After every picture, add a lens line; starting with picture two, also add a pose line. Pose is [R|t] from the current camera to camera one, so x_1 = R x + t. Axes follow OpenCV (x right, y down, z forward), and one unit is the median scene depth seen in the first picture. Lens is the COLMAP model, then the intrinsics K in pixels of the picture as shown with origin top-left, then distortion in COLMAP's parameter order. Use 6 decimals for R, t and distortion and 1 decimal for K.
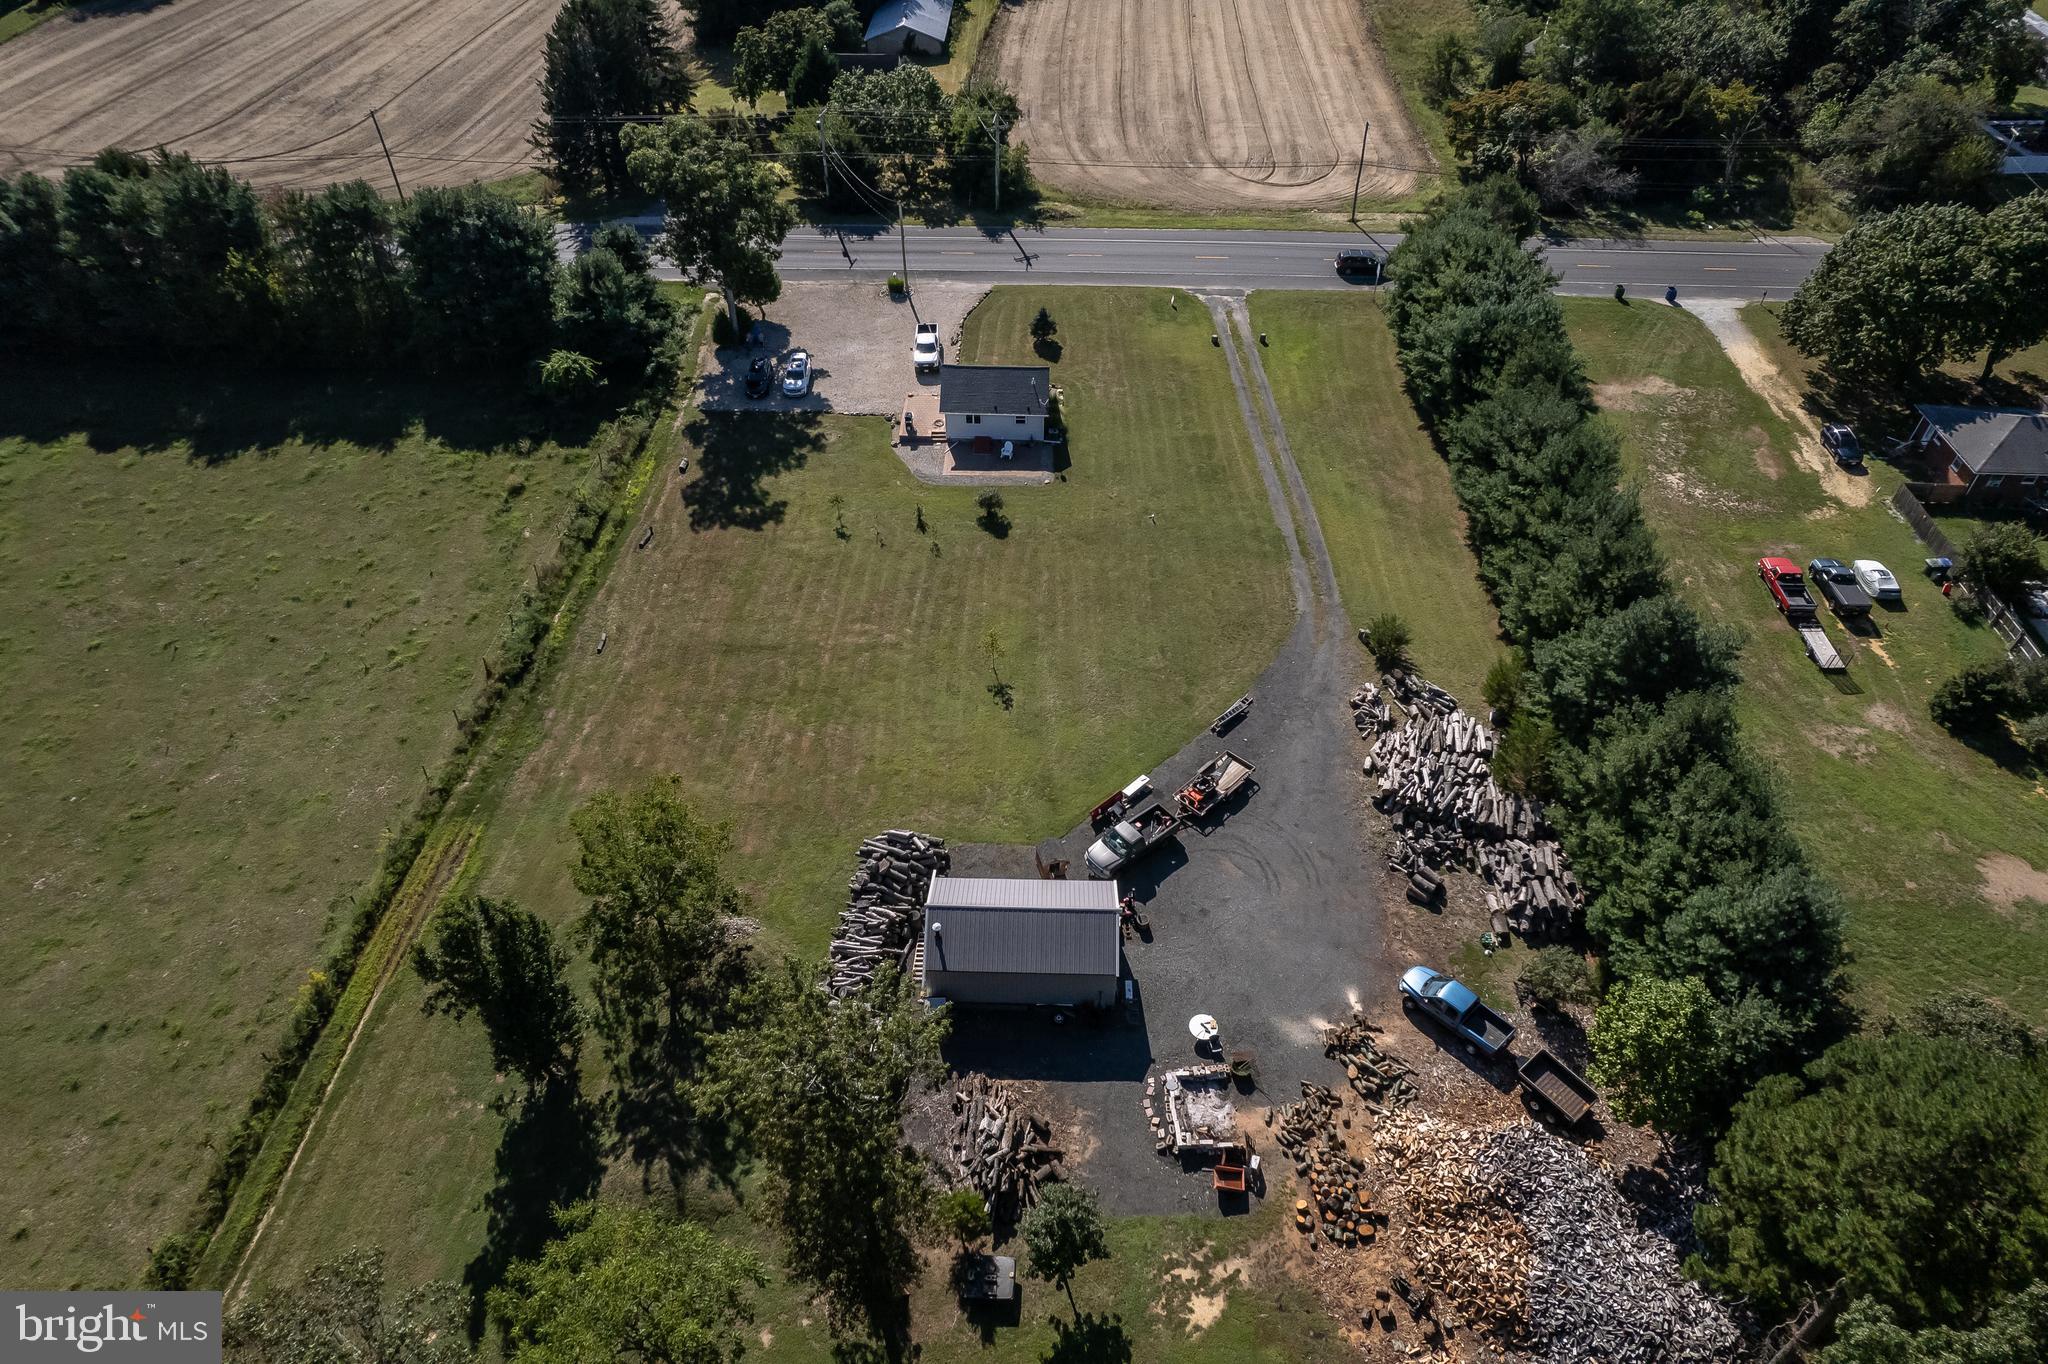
lens RADIAL K [[1319.0, 0, 1031.5], [0, 1319.0, 676.7], [0, 0, 1]] dist [-0.084853, 0.082605]
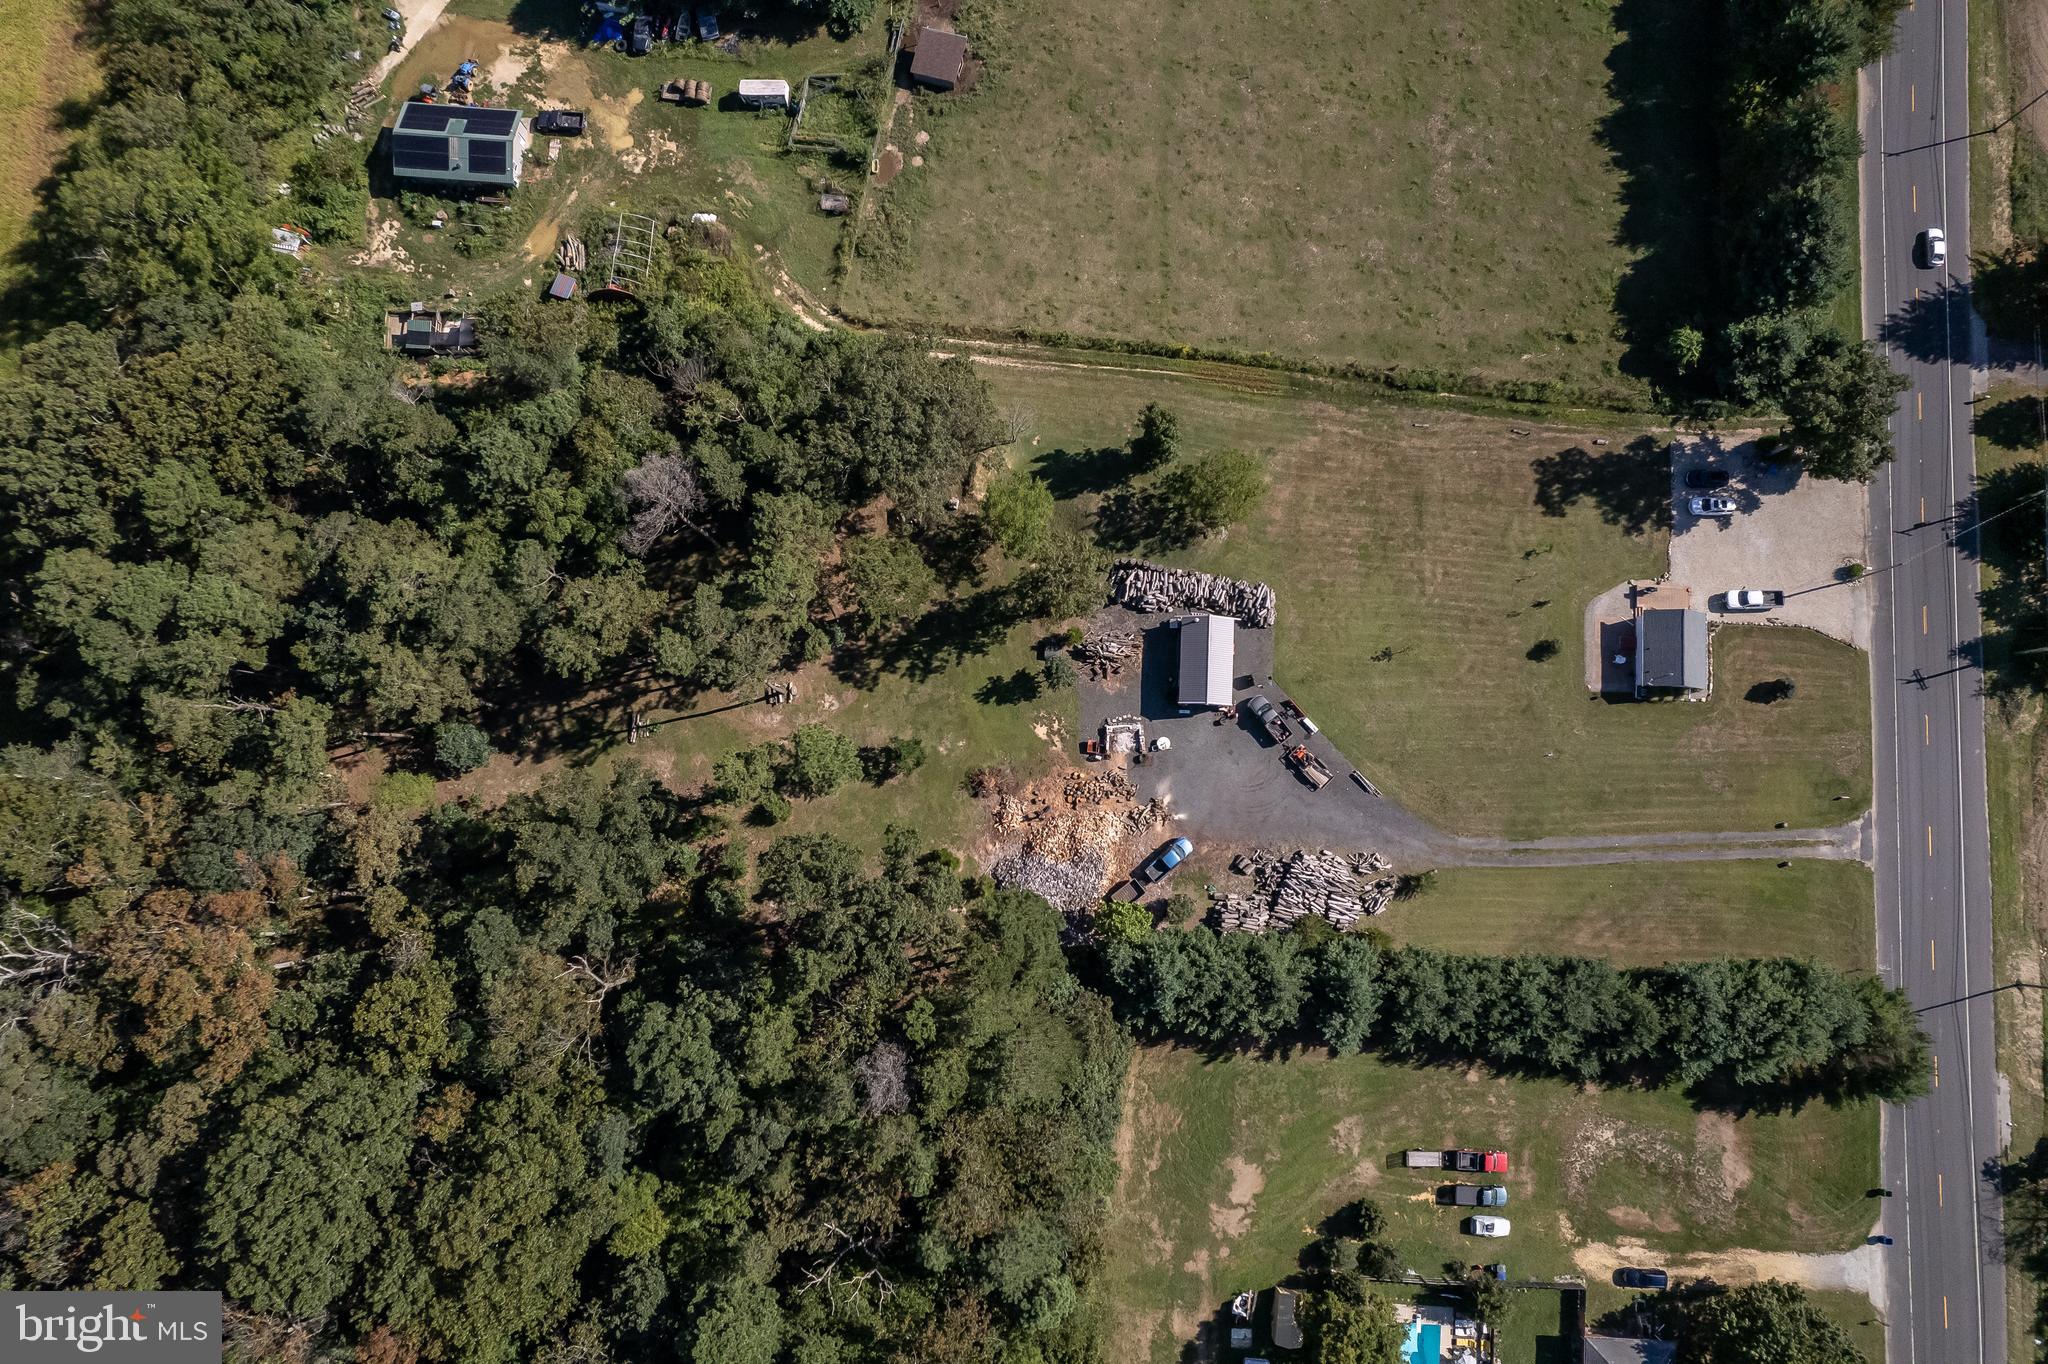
lens RADIAL K [[1319.0, 0, 1031.5], [0, 1319.0, 676.7], [0, 0, 1]] dist [-0.084853, 0.082605]
pose [[-0.022126, 0.993527, -0.111425, 0.203901], [-0.683283, 0.066332, 0.727135, -0.905158], [0.729819, 0.092223, 0.677392, -0.512552]]
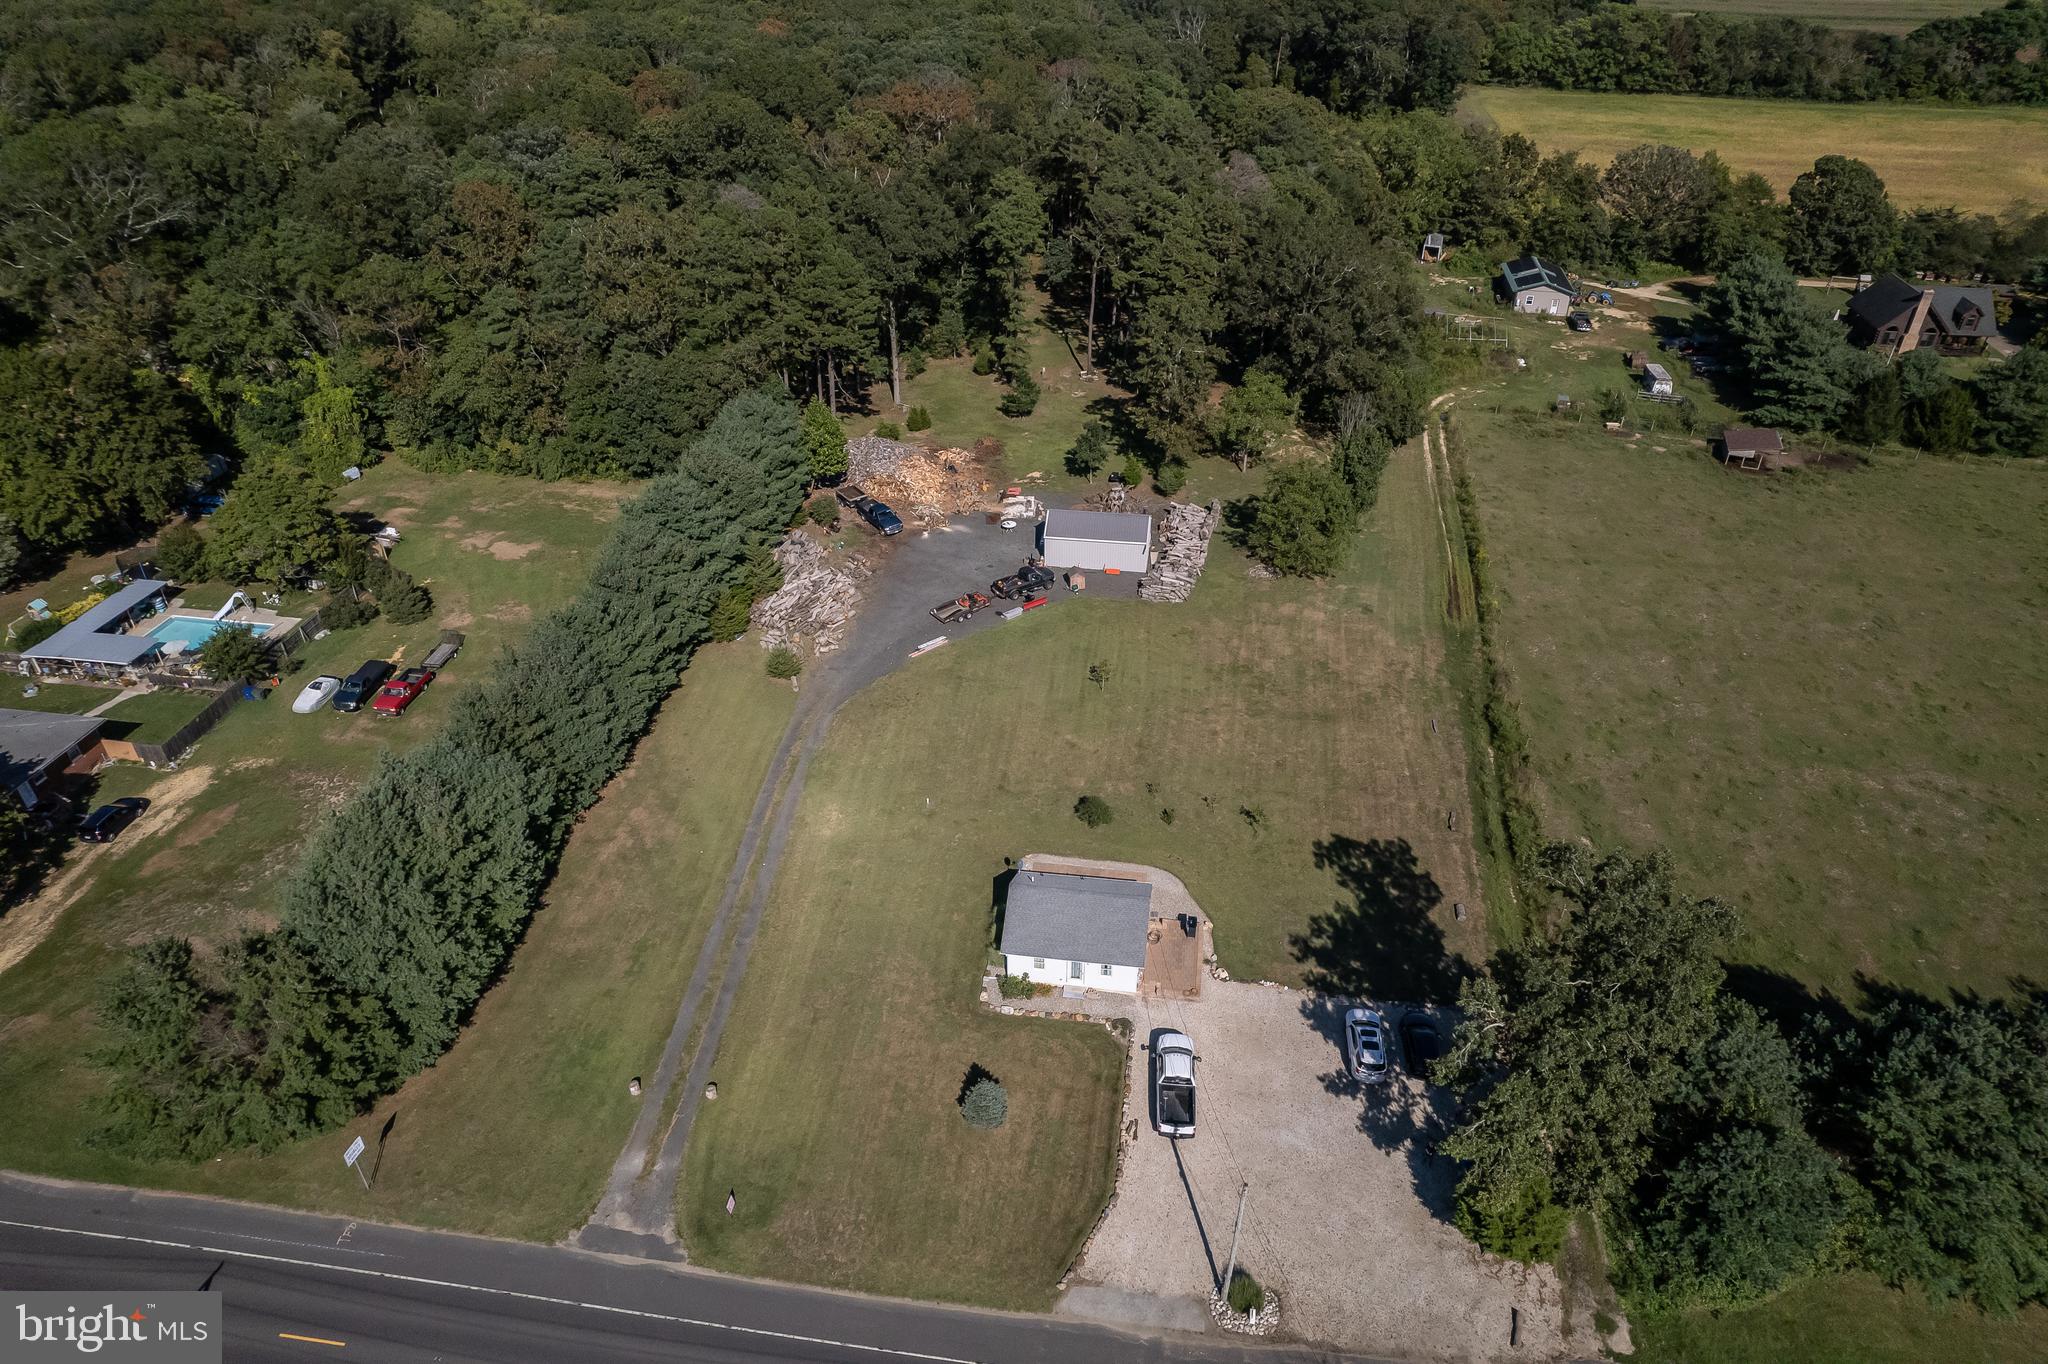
lens RADIAL K [[1319.0, 0, 1031.5], [0, 1319.0, 676.7], [0, 0, 1]] dist [-0.084853, 0.082605]
pose [[-0.993795, -0.069119, 0.087144, -0.068860], [0.068520, 0.236726, 0.969157, -1.194754], [-0.087616, 0.969115, -0.230521, 1.255439]]
